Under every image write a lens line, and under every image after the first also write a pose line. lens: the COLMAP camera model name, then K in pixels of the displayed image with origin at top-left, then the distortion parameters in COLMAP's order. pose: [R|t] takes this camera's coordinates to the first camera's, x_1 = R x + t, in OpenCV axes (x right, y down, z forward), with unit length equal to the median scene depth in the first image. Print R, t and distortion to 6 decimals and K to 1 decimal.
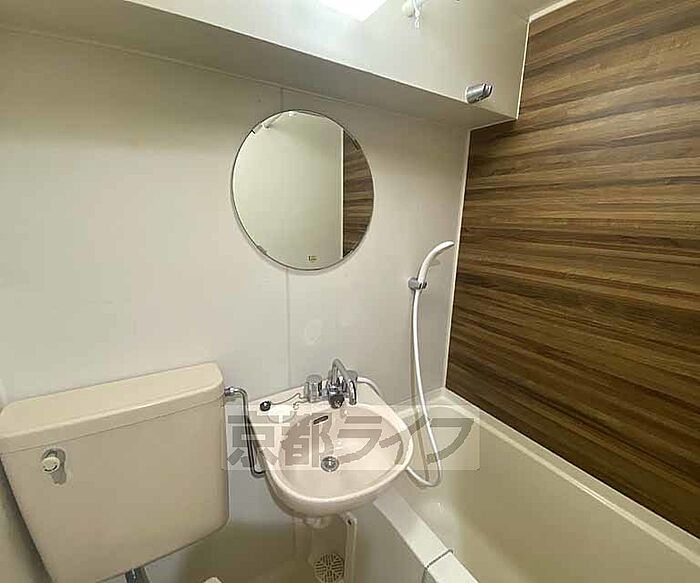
lens RADIAL K [[321.9, 0, 350.0], [0, 321.9, 291.5], [0, 0, 1]] dist [0.016295, -0.017479]
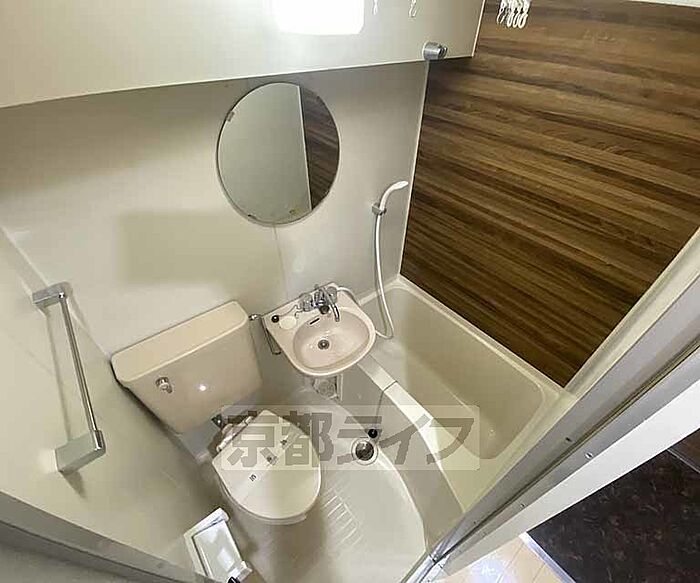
lens RADIAL K [[316.0, 0, 358.7], [0, 316.0, 291.7], [0, 0, 1]] dist [0.012642, -0.016331]
pose [[0.989733, -0.100136, 0.101988, -0.022516], [0.036170, 0.865803, 0.499076, -0.401975], [-0.138277, -0.490263, 0.860536, -0.191849]]
